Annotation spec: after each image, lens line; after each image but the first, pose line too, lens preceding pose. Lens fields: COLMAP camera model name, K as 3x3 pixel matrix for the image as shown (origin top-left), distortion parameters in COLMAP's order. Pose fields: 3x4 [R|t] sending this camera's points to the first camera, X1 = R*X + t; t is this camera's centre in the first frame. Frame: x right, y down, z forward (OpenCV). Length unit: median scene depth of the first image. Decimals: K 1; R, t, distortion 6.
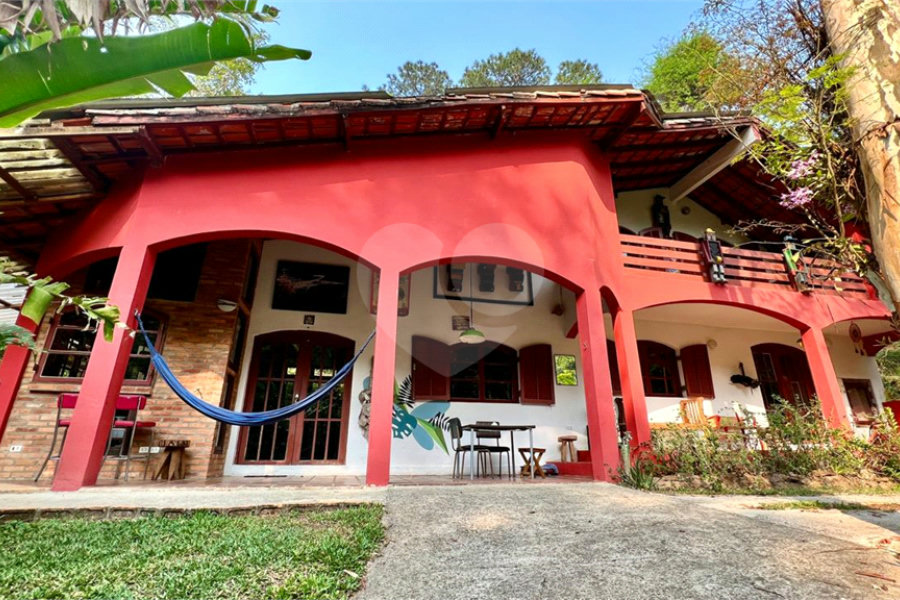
lens RADIAL K [[429.4, 0, 450.0], [0, 429.4, 300.0], [0, 0, 1]] dist [-0.001566, 0.000411]
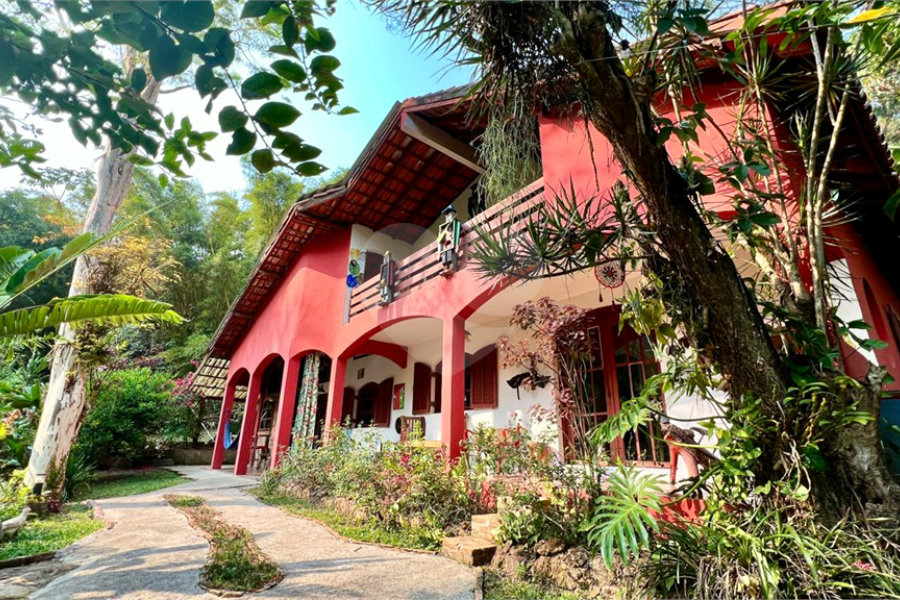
lens RADIAL K [[429.4, 0, 450.0], [0, 429.4, 300.0], [0, 0, 1]] dist [-0.001566, 0.000411]
pose [[0.412729, -0.288766, -0.863869, 1.593781], [0.294525, 0.939776, -0.173425, 0.172792], [0.861922, -0.182854, 0.472922, 0.656533]]
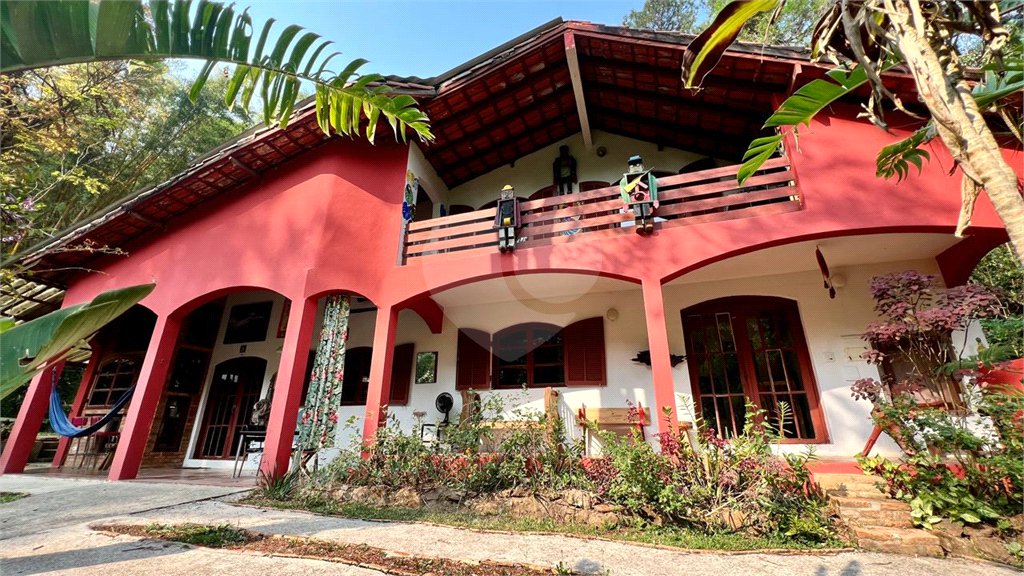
lens RADIAL K [[413.0, 0, 512.0], [0, 413.0, 288.0], [0, 0, 1]] dist [-0.002273, 0.000135]
pose [[0.847969, -0.179784, -0.498625, 1.023915], [0.178229, 0.982656, -0.051208, 0.073381], [0.499183, -0.045447, 0.865304, 0.324163]]
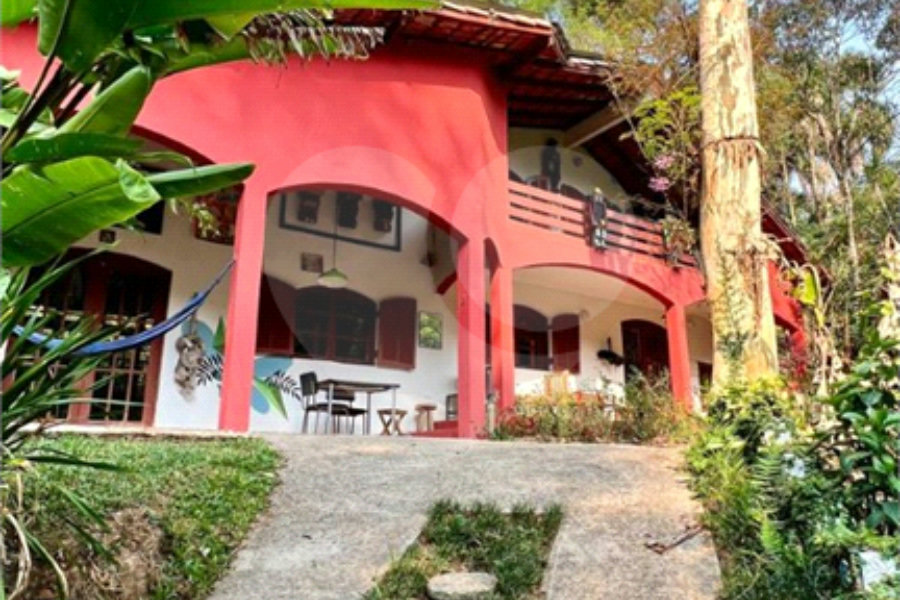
lens RADIAL K [[644.0, 0, 450.0], [0, 644.0, 300.0], [0, 0, 1]] dist [-0.001106, 0.000125]
pose [[0.940607, 0.085226, 0.328626, -0.129885], [-0.113735, 0.991147, 0.068493, 0.011974], [-0.319879, -0.101801, 0.941973, -0.227827]]
